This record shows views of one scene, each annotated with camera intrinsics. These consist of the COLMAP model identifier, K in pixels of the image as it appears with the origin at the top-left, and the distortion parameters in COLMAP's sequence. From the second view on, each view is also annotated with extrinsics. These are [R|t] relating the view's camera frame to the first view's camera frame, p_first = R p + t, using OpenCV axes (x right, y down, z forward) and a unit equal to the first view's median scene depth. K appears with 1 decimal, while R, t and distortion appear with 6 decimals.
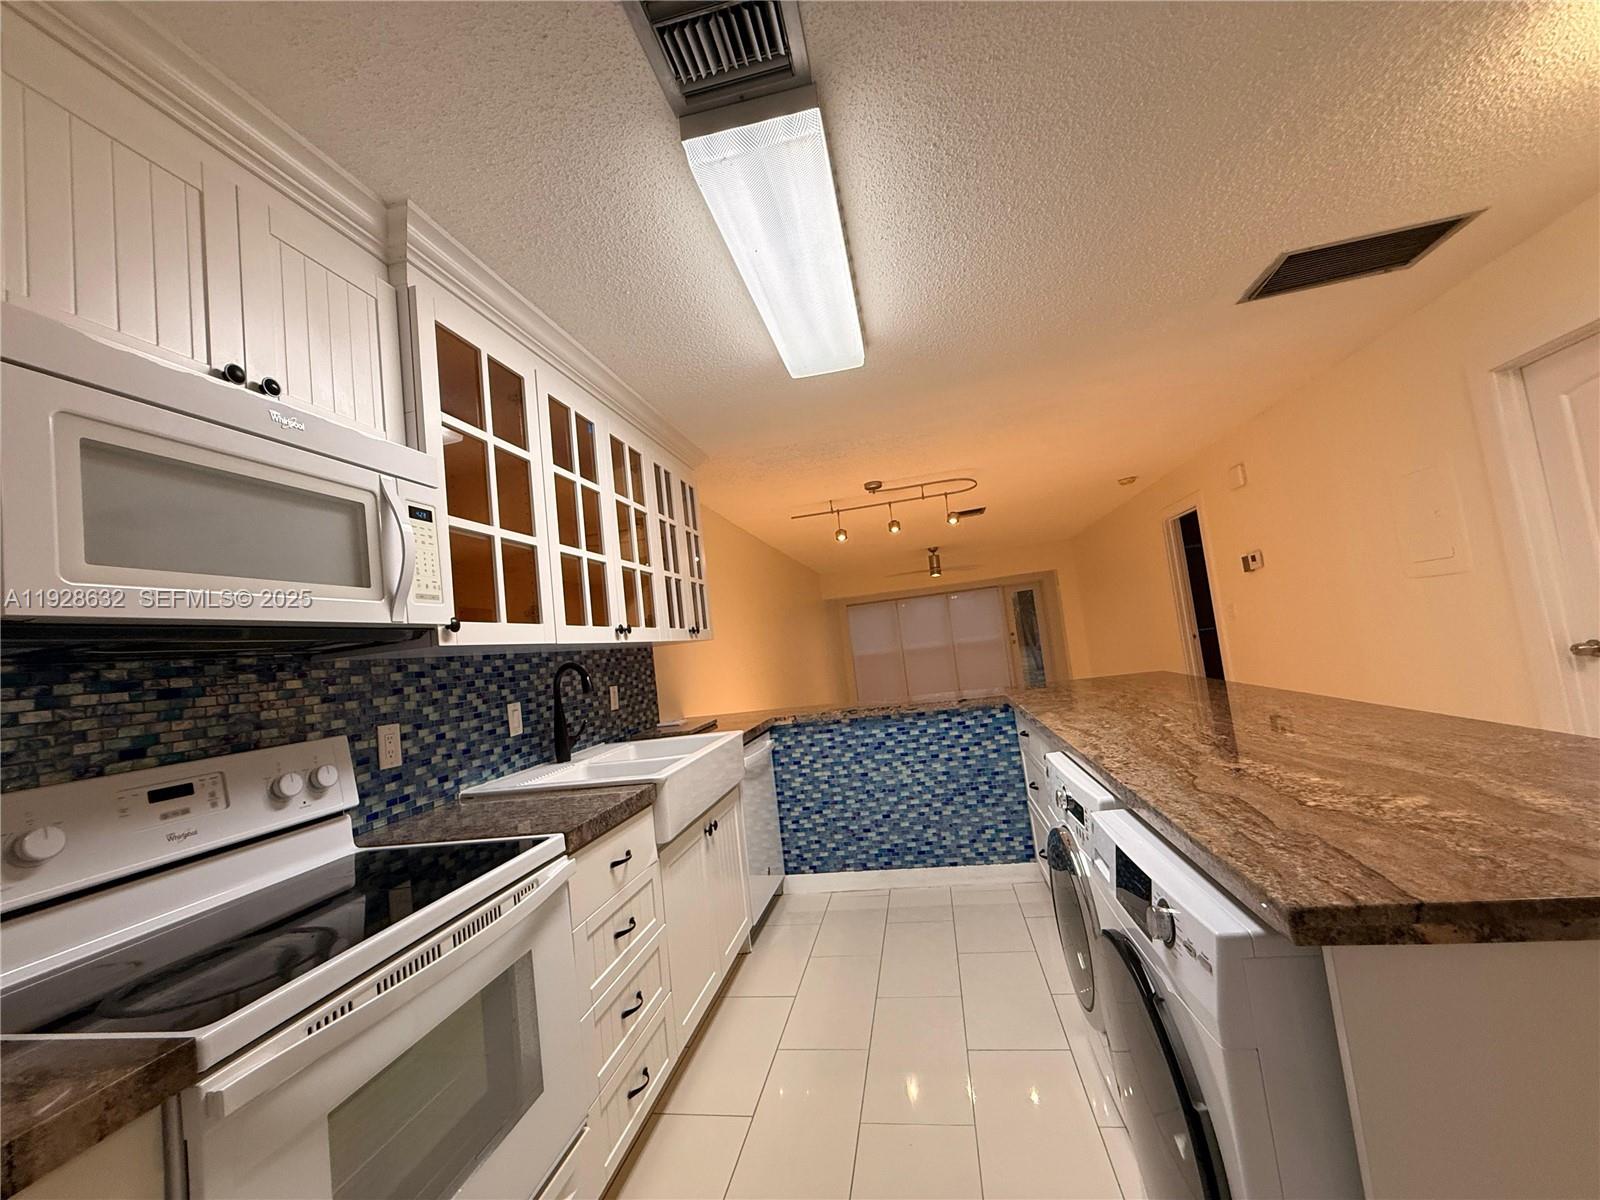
lens RADIAL K [[637.7, 0, 798.0], [0, 637.7, 603.0], [0, 0, 1]] dist [0.001296, 0.000452]
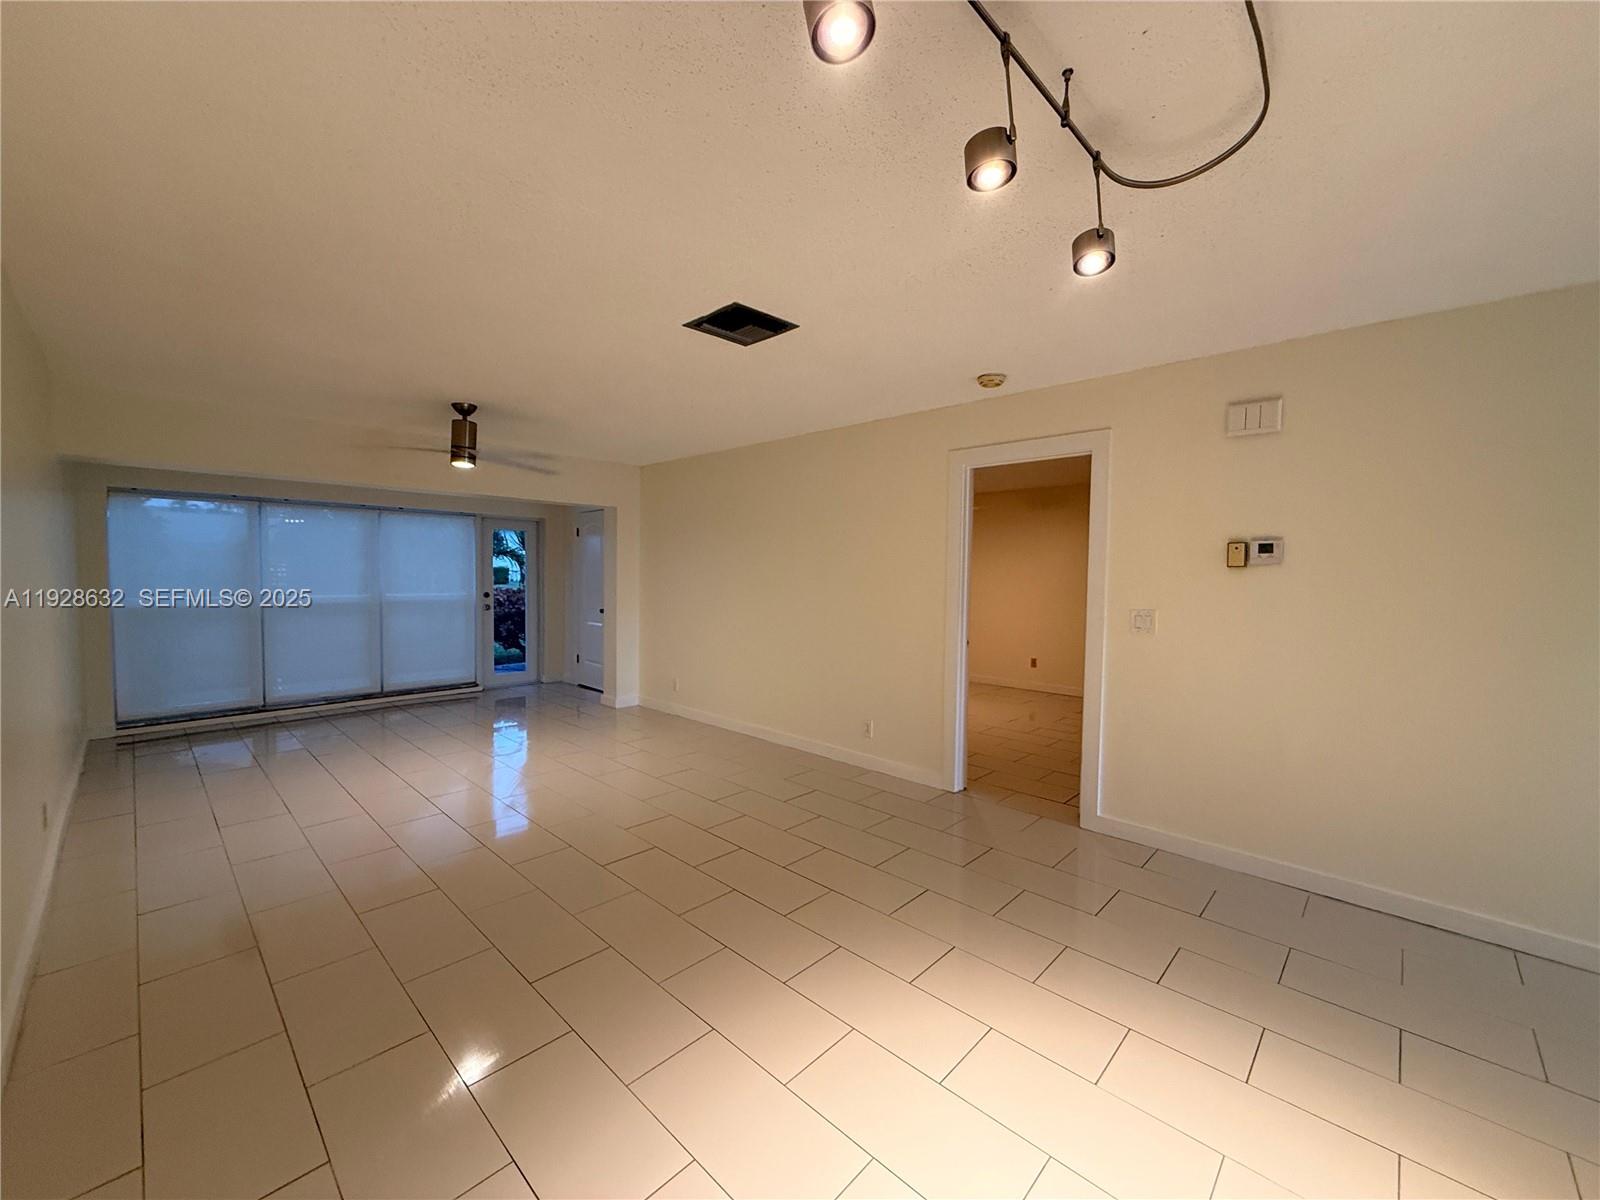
lens RADIAL K [[637.7, 0, 798.0], [0, 637.7, 603.0], [0, 0, 1]] dist [0.001296, 0.000452]
pose [[0.533789, 0.085763, 0.841257, -0.106567], [-0.139220, 0.990181, -0.012608, 0.081507], [-0.834078, -0.110390, 0.540488, 1.465466]]
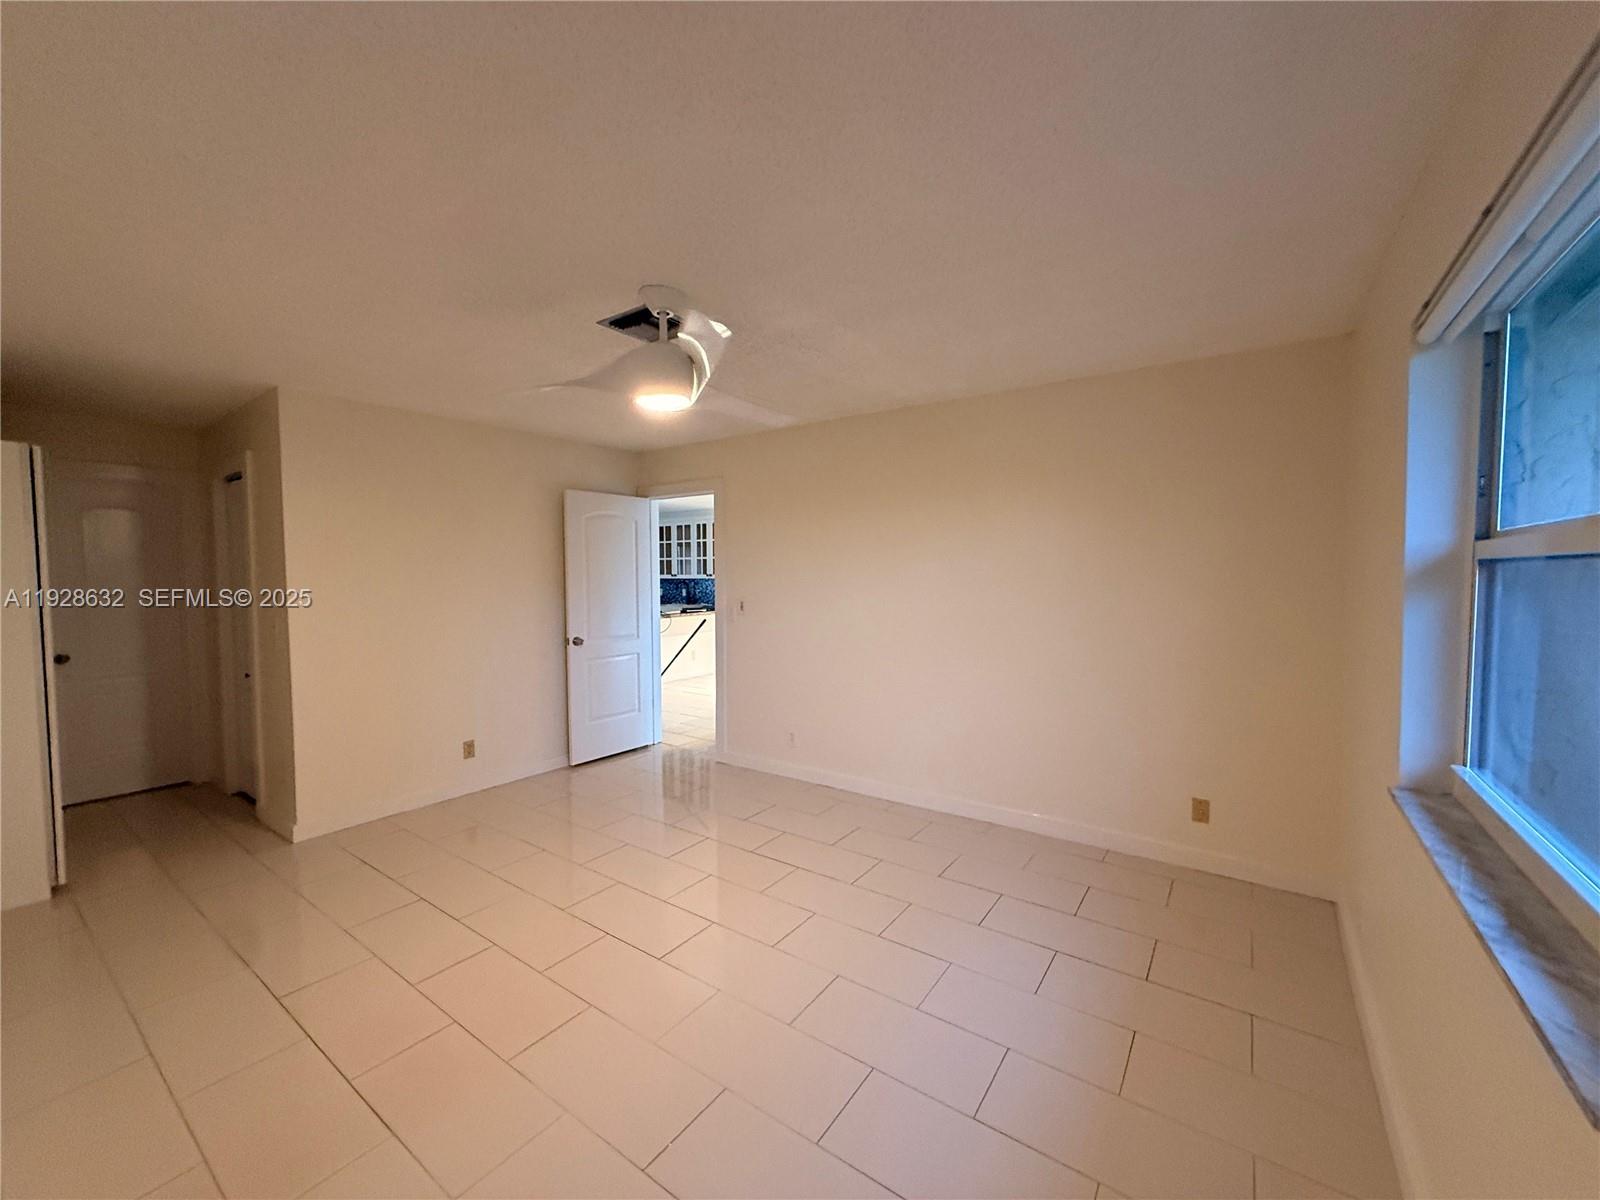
lens RADIAL K [[637.7, 0, 798.0], [0, 637.7, 603.0], [0, 0, 1]] dist [0.001296, 0.000452]
pose [[-0.412980, 0.163547, -0.895935, 2.436156], [0.120689, 0.984896, 0.124154, -0.154680], [0.902708, -0.056857, -0.426480, 2.700833]]
